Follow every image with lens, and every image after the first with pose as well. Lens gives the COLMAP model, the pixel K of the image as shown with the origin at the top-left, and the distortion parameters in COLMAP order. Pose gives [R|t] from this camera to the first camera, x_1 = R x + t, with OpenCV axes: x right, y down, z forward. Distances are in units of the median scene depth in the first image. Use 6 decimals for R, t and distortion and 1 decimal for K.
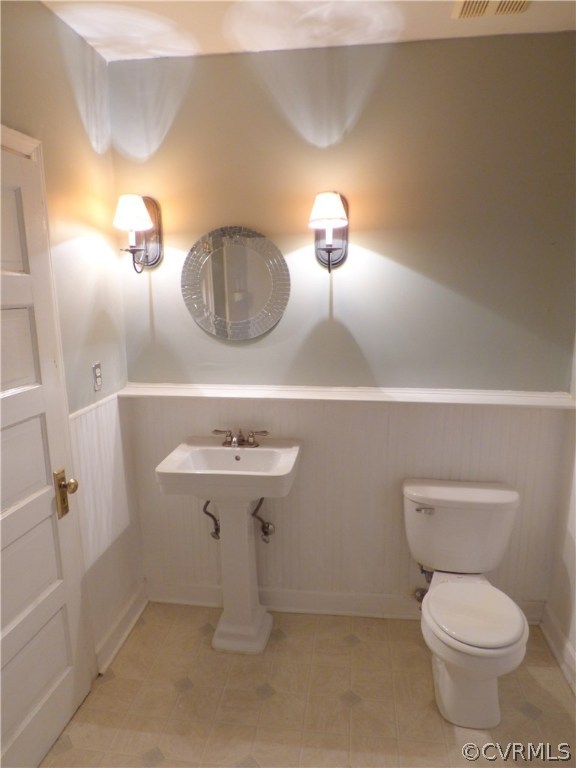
lens RADIAL K [[505.2, 0, 289.1], [0, 505.2, 386.8], [0, 0, 1]] dist [0.015471, 0.000598]
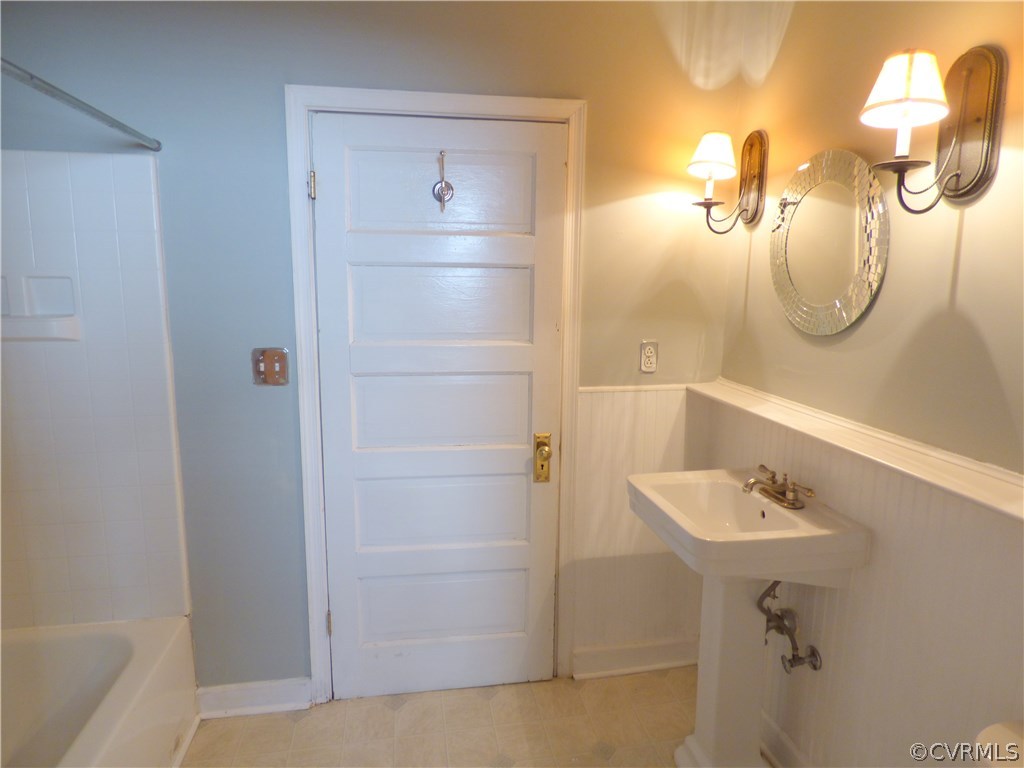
lens RADIAL K [[624.5, 0, 511.9], [0, 624.5, 376.6], [0, 0, 1]] dist [-0.005661, 0.004199]
pose [[0.319700, 0.167172, -0.932655, 0.522407], [-0.202166, 0.973682, 0.105226, -0.049690], [0.925700, 0.154910, 0.345082, 0.418399]]
